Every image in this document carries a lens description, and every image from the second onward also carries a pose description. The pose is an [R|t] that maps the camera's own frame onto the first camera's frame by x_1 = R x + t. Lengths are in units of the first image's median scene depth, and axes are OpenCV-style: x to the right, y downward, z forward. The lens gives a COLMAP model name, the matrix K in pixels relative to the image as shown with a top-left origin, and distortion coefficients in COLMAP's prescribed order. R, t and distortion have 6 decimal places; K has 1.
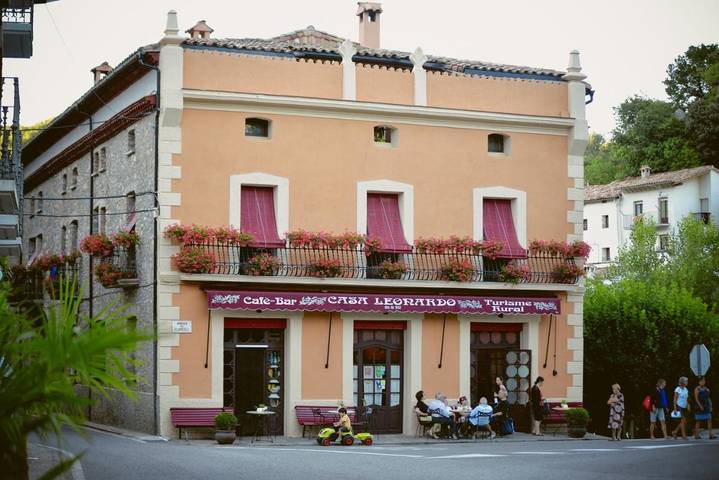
lens RADIAL K [[1677.5, 0, 359.5], [0, 1677.5, 240.0], [0, 0, 1]] dist [-0.400973, 0.520461]
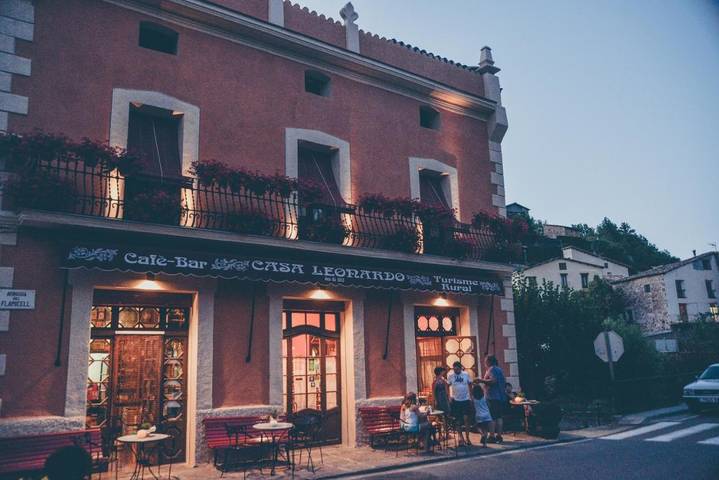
lens RADIAL K [[607.2, 0, 359.5], [0, 607.2, 240.0], [0, 0, 1]] dist [-0.082007, 0.148151]
pose [[0.978459, 0.008346, 0.206271, -0.026438], [0.020514, 0.990306, -0.137382, 0.059993], [-0.205418, 0.138655, 0.968803, 0.713543]]
